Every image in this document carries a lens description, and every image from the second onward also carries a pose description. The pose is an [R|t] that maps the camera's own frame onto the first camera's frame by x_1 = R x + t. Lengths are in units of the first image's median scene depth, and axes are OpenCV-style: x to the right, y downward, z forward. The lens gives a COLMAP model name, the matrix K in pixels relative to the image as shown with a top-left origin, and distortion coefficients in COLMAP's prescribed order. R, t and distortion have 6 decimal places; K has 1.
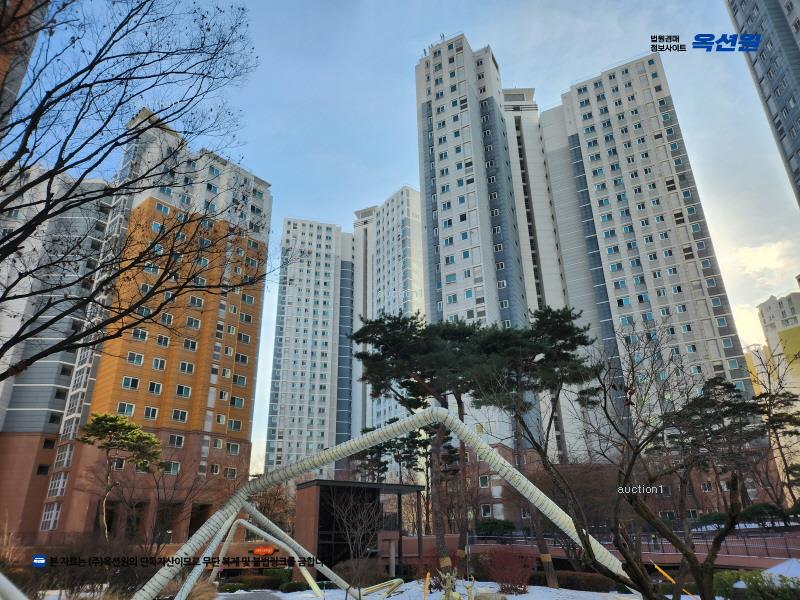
lens RADIAL K [[552.4, 0, 399.4], [0, 552.4, 310.3], [0, 0, 1]] dist [0.066417, -0.067233]
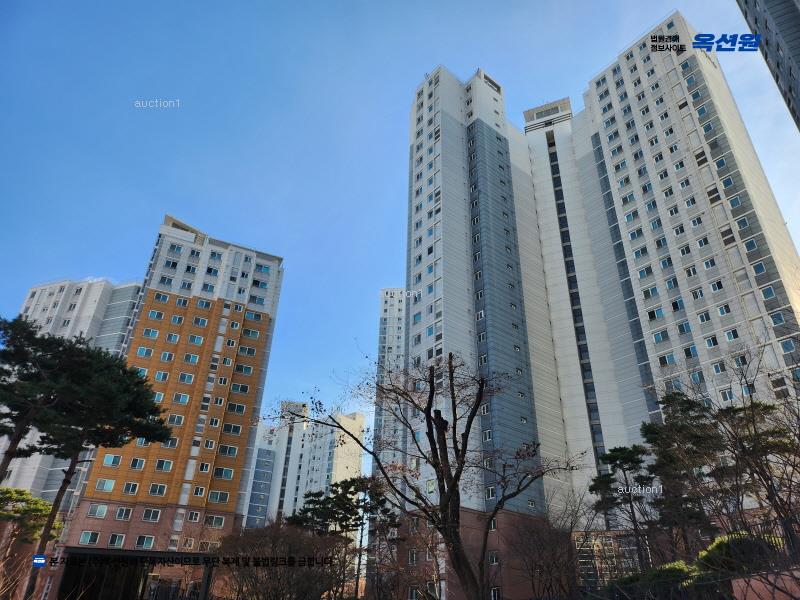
lens RADIAL K [[558.1, 0, 398.2], [0, 558.1, 309.7], [0, 0, 1]] dist [0.067958, -0.071175]
pose [[0.920179, -0.163340, -0.355797, 0.534560], [0.116152, 0.981790, -0.150325, 0.085516], [0.373872, 0.097000, 0.922394, 0.202839]]
